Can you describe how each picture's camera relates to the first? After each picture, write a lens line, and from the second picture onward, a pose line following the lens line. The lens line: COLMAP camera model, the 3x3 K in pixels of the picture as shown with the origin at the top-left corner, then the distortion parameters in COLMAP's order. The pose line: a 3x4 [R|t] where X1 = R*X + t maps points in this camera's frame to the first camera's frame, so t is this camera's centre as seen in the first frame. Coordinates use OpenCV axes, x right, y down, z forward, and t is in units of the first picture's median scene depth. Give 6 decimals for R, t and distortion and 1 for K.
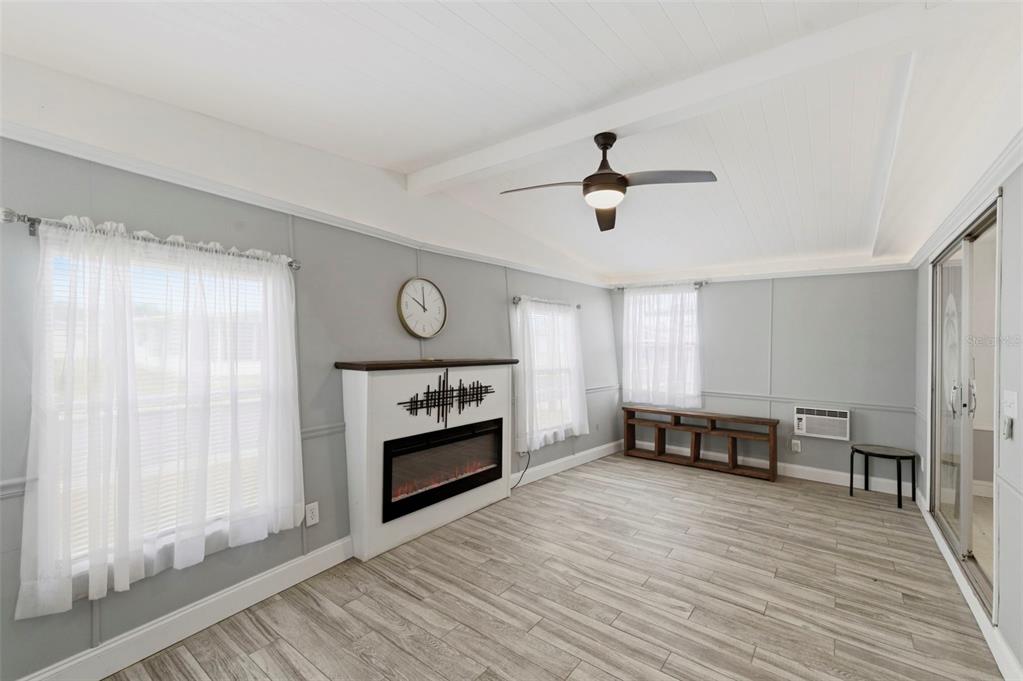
lens RADIAL K [[401.3, 0, 511.3], [0, 401.3, 342.9], [0, 0, 1]] dist [0.000672, 0.000043]
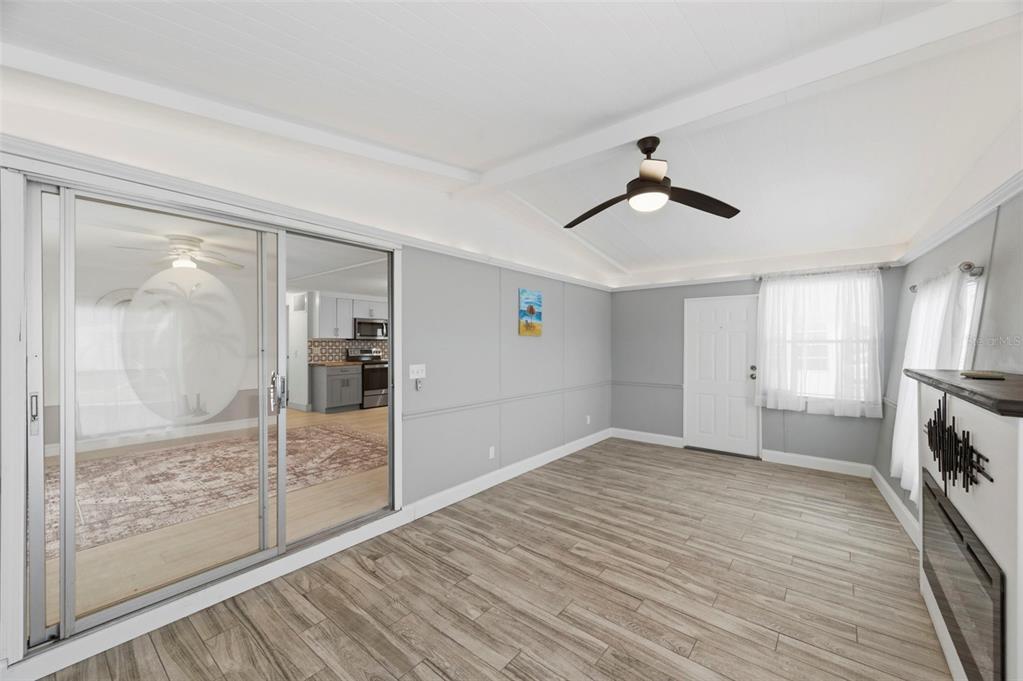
lens RADIAL K [[401.3, 0, 511.3], [0, 401.3, 342.9], [0, 0, 1]] dist [0.000672, 0.000043]
pose [[-0.999825, -0.013144, 0.013335, 0.562379], [-0.013182, 0.999909, -0.002781, 0.014626], [-0.013298, -0.002956, -0.999907, 2.028012]]
